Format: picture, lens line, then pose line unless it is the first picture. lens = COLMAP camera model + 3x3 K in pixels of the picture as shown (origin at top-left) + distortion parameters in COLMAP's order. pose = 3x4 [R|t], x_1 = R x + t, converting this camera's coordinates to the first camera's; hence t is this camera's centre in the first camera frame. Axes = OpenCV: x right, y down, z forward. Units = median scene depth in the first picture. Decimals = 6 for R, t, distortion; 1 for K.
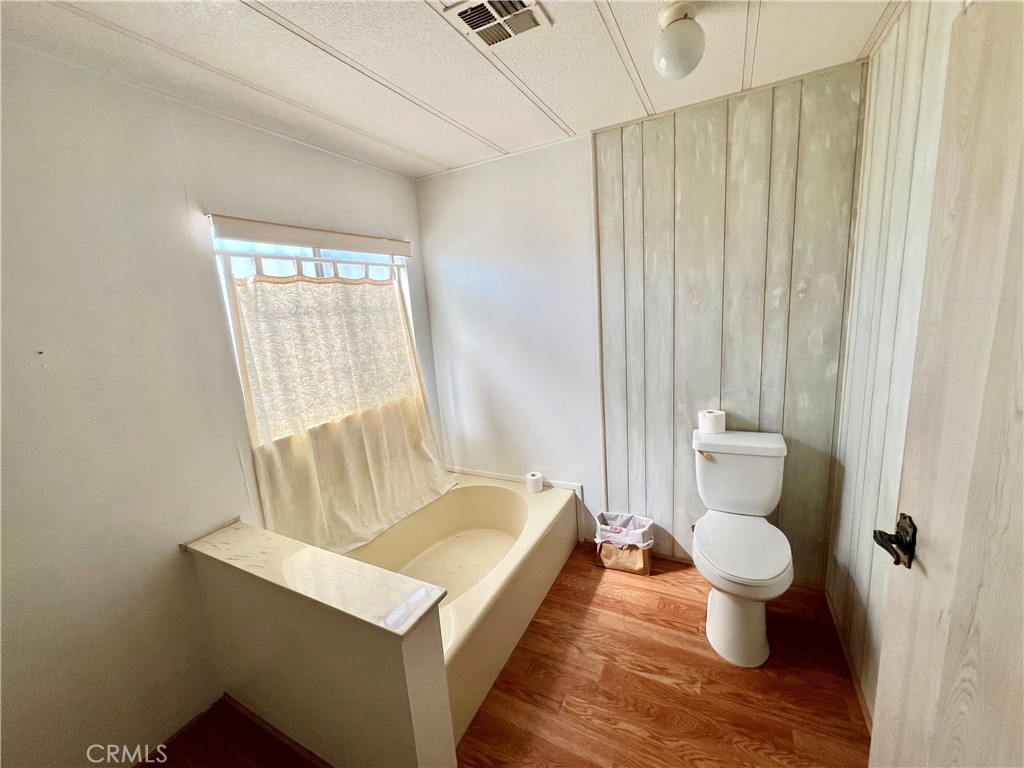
lens RADIAL K [[411.6, 0, 512.0], [0, 411.6, 384.0], [0, 0, 1]] dist [-0.000739, 0.000486]
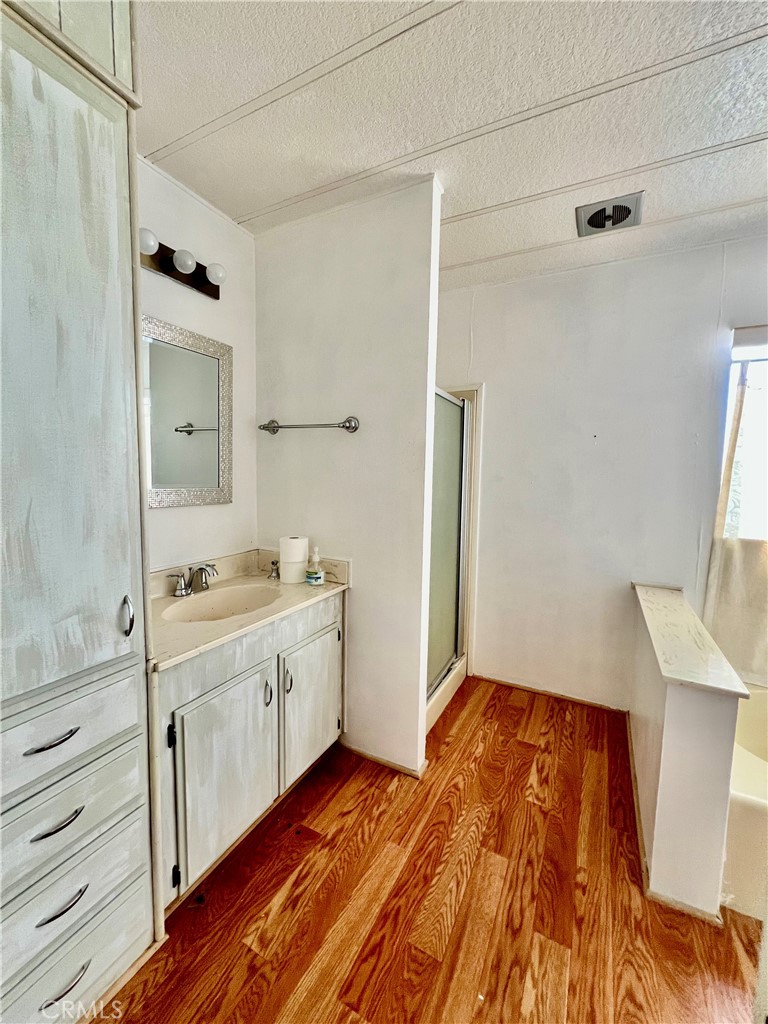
lens RADIAL K [[410.7, 0, 382.8], [0, 410.7, 509.7], [0, 0, 1]] dist [-0.000716, 0.000402]
pose [[-0.007522, 0.159045, -0.987243, 0.394209], [-0.207802, 0.965469, 0.157121, 0.084811], [0.978142, 0.206333, 0.025787, 0.073640]]
